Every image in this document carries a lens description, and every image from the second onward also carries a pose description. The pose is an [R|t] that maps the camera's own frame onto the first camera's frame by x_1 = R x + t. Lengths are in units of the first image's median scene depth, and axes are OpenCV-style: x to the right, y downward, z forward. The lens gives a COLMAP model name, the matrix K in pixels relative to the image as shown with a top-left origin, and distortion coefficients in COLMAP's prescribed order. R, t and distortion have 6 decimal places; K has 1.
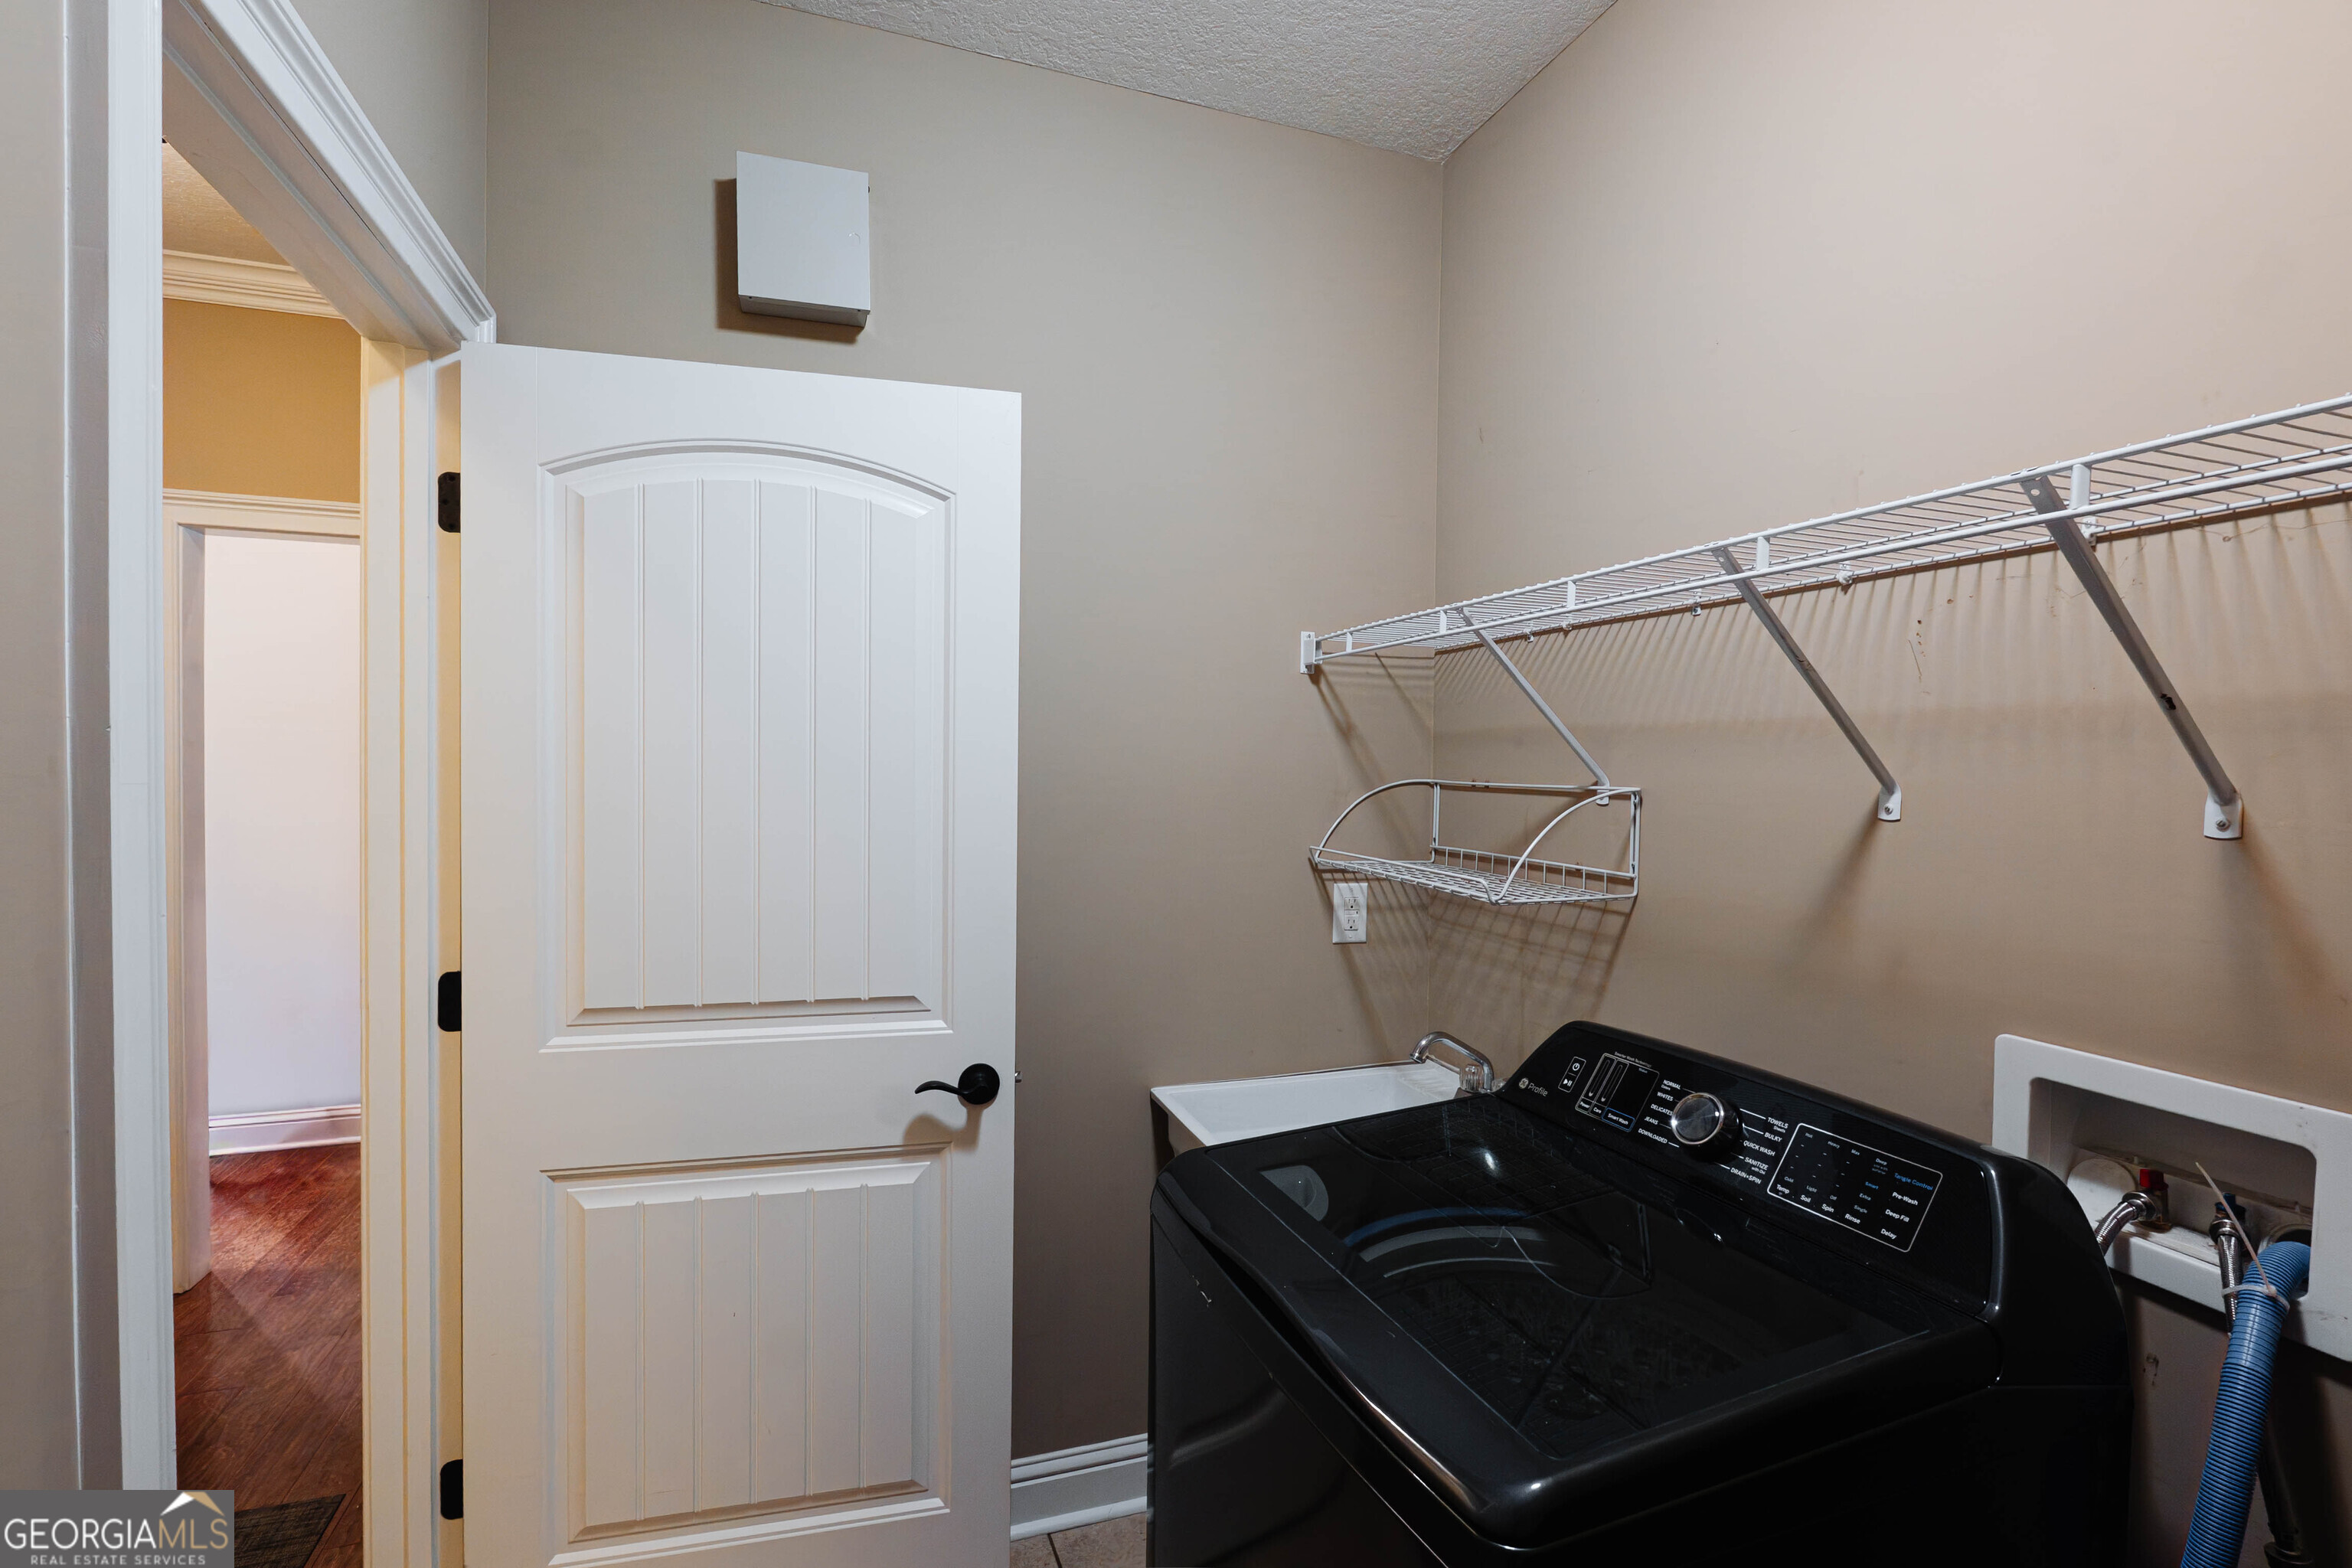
lens RADIAL K [[1094.8, 0, 1178.9], [0, 1094.8, 787.0], [0, 0, 1]] dist [-0.003714, -0.001230]
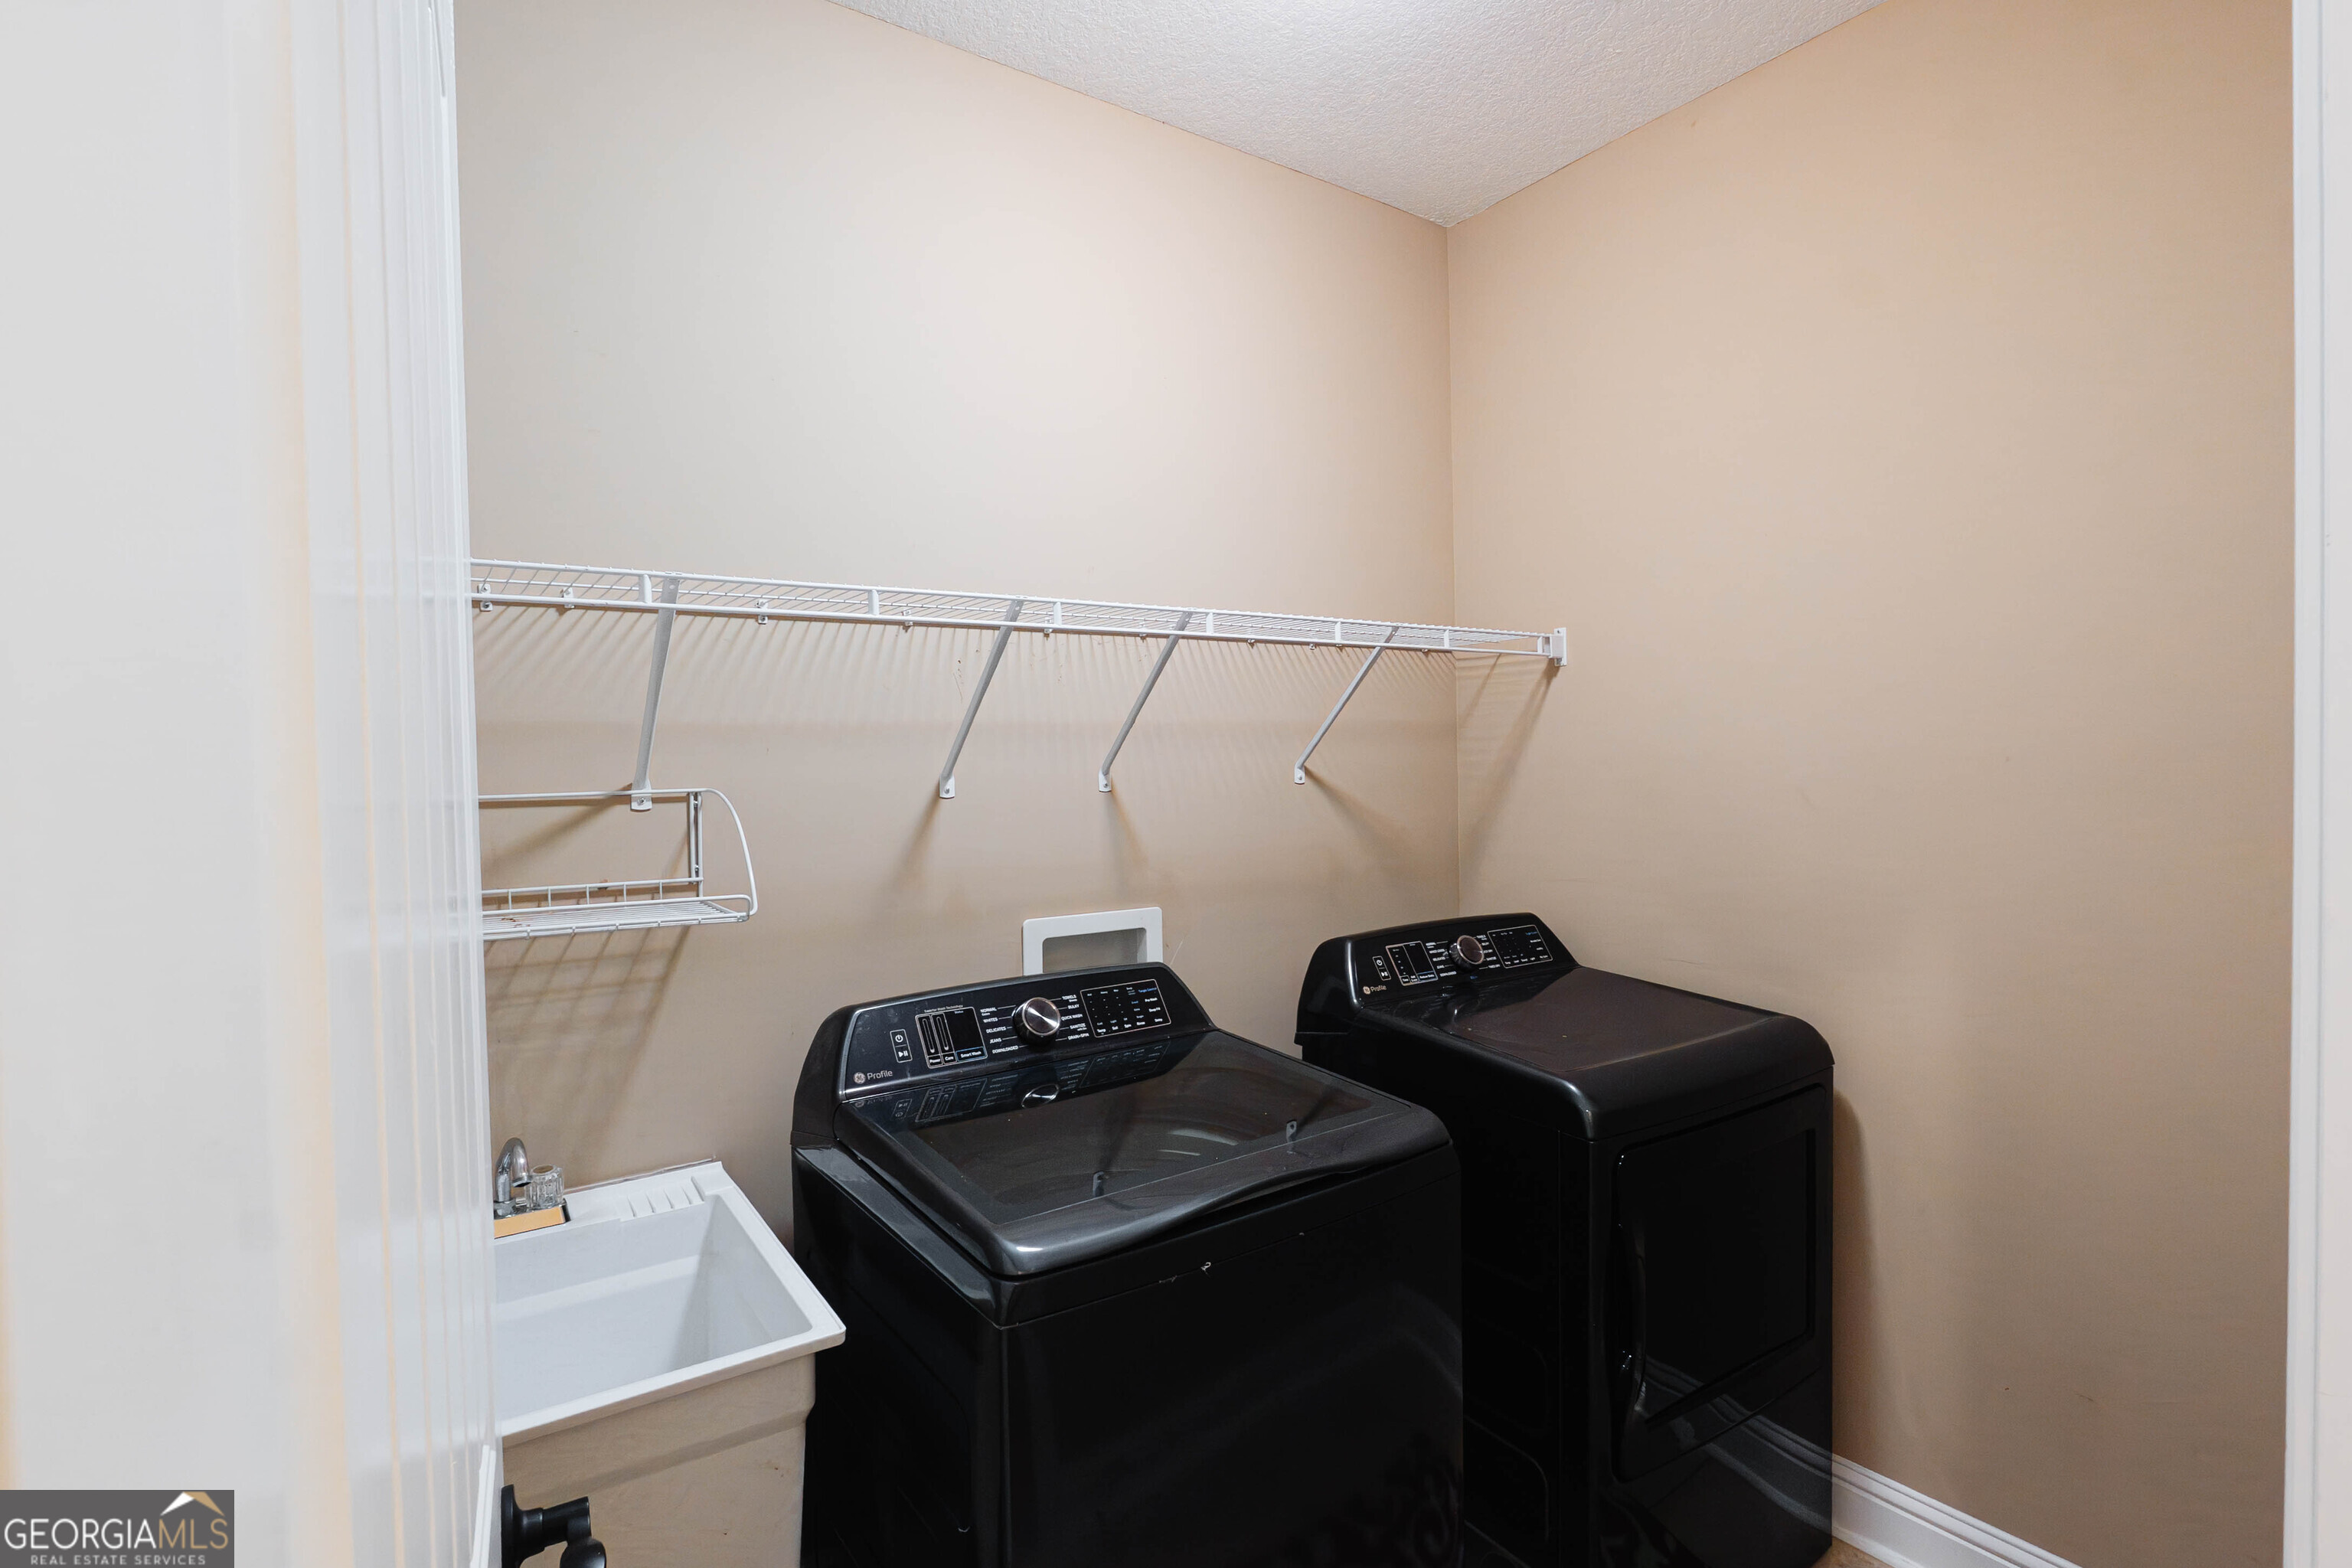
lens RADIAL K [[1094.8, 0, 1178.9], [0, 1094.8, 787.0], [0, 0, 1]] dist [-0.003714, -0.001230]
pose [[-0.249114, -0.033430, 0.967897, -0.779960], [0.040124, 0.998190, 0.044803, -0.033922], [-0.967643, 0.049997, -0.247322, 1.018232]]
